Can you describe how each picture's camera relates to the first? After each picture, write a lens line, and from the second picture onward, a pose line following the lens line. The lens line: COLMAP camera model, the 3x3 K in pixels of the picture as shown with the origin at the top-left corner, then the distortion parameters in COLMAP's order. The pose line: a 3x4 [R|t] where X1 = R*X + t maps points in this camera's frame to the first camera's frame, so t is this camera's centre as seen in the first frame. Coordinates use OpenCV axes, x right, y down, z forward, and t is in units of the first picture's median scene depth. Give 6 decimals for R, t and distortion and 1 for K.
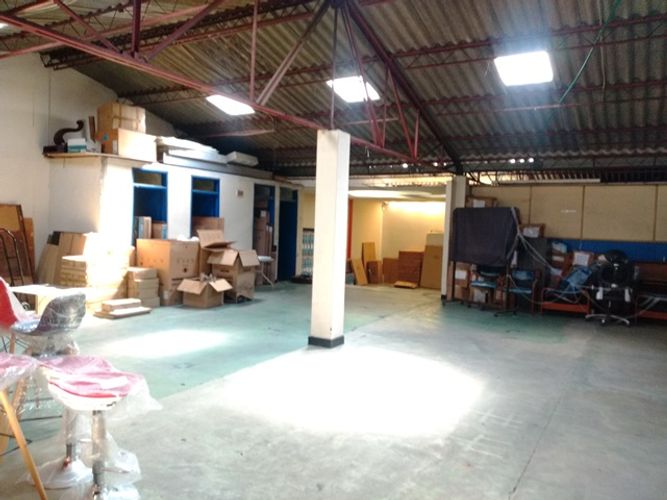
lens RADIAL K [[510.3, 0, 341.0], [0, 510.3, 249.0], [0, 0, 1]] dist [0.075027, -0.101424]
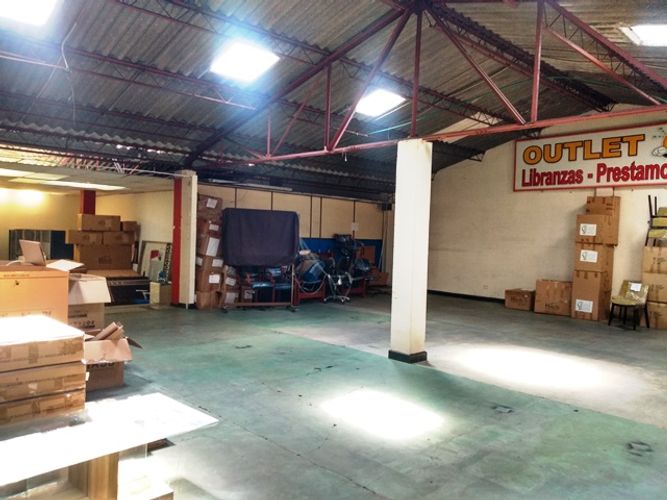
lens RADIAL K [[510.3, 0, 341.0], [0, 510.3, 249.0], [0, 0, 1]] dist [0.075027, -0.101424]
pose [[0.293674, -0.048928, 0.954653, -0.732489], [0.023228, 0.998760, 0.044043, -0.050283], [-0.955623, 0.009240, 0.294446, 0.616893]]
